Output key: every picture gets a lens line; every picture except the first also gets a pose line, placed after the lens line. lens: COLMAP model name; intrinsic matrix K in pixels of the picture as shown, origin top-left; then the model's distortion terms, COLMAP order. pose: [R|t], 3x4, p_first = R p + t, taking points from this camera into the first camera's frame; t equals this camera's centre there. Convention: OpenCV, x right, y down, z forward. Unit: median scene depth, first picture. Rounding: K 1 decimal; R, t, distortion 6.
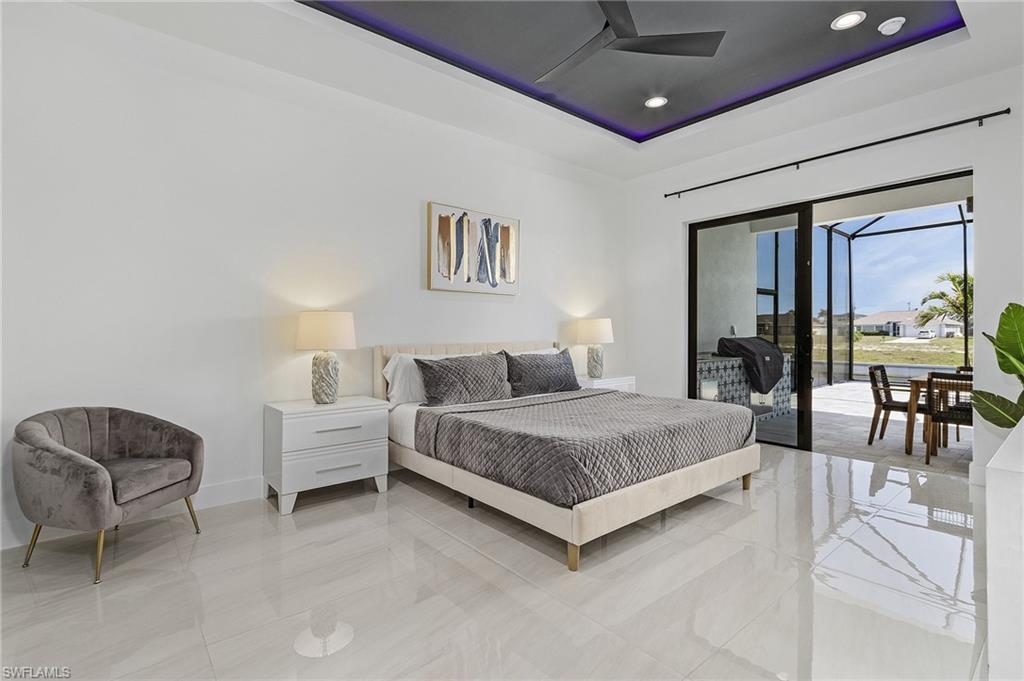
lens RADIAL K [[481.1, 0, 490.8], [0, 481.1, 328.0], [0, 0, 1]] dist [-0.002917, 0.000307]
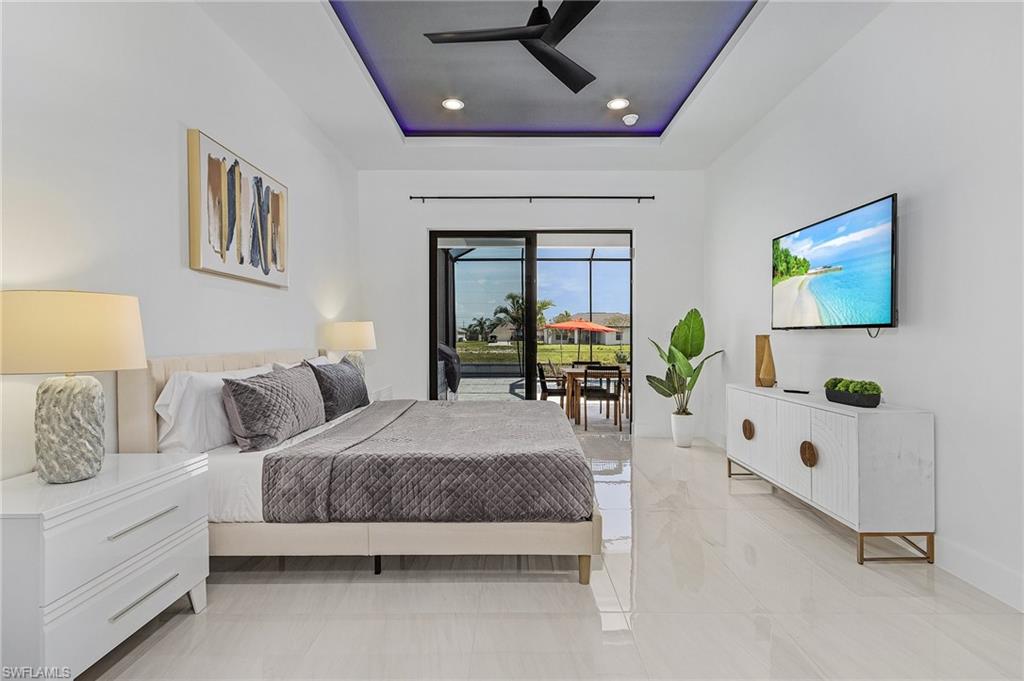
lens RADIAL K [[493.8, 0, 524.6], [0, 493.8, 336.6], [0, 0, 1]] dist [0.002106, 0.000794]
pose [[0.618014, 0.002878, 0.786162, -0.358669], [-0.007177, 0.999972, 0.001981, 0.004270], [-0.786134, -0.006867, 0.618018, 0.252653]]
